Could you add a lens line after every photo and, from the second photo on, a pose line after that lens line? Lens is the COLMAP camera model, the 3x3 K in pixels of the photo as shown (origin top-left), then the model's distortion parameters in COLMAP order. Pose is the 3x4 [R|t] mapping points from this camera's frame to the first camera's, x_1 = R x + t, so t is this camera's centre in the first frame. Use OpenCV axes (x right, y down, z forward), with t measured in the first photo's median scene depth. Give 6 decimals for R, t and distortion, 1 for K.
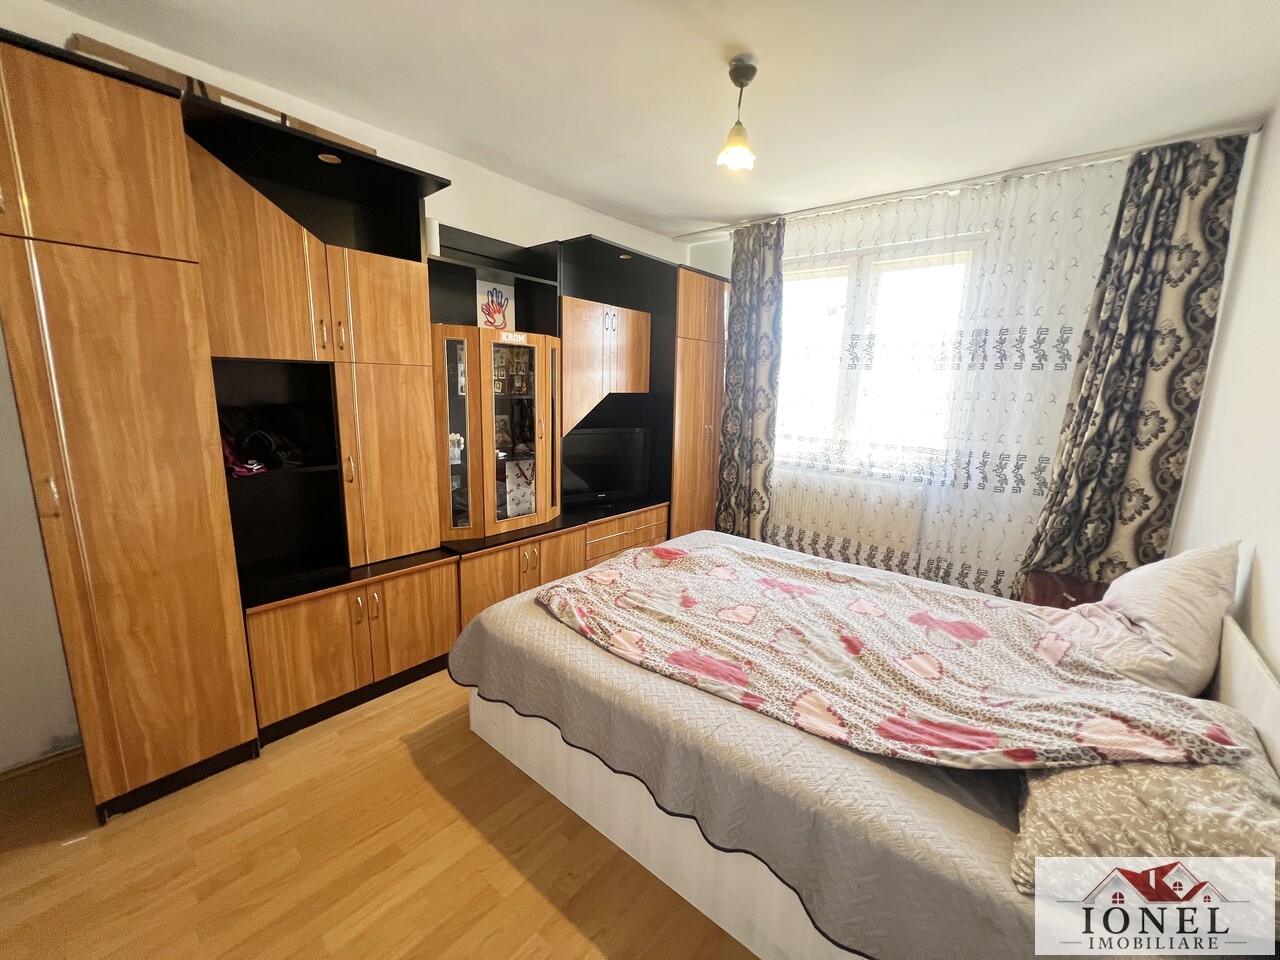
lens RADIAL K [[513.2, 0, 640.0], [0, 513.2, 480.0], [0, 0, 1]] dist [-0.002741, -0.000456]
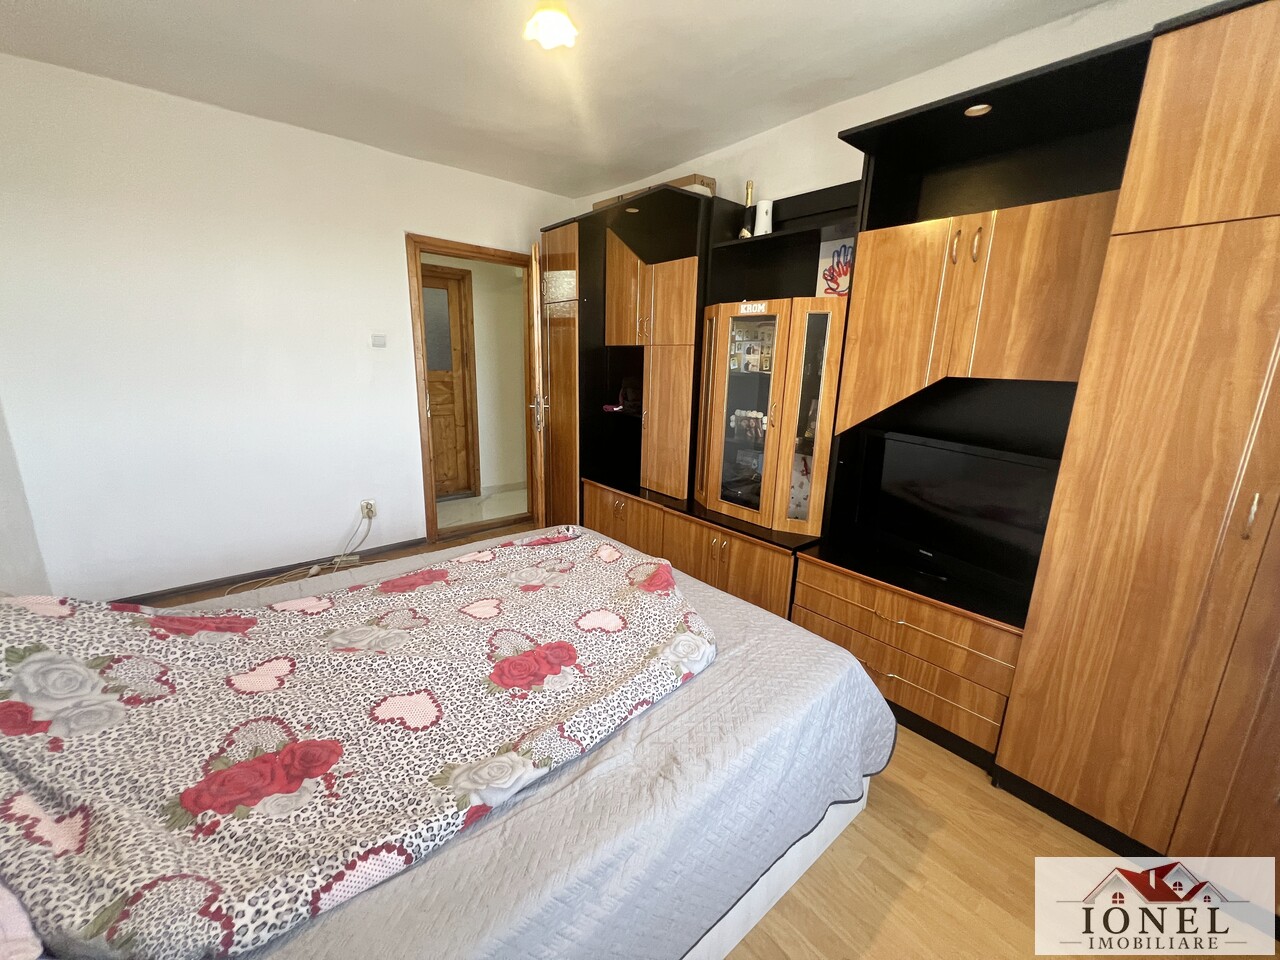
lens RADIAL K [[513.2, 0, 640.0], [0, 513.2, 480.0], [0, 0, 1]] dist [-0.002741, -0.000456]
pose [[-0.184856, 0.192393, -0.963750, 0.734914], [-0.207966, 0.950784, 0.229694, -0.158860], [0.960509, 0.242888, -0.135747, 1.026090]]
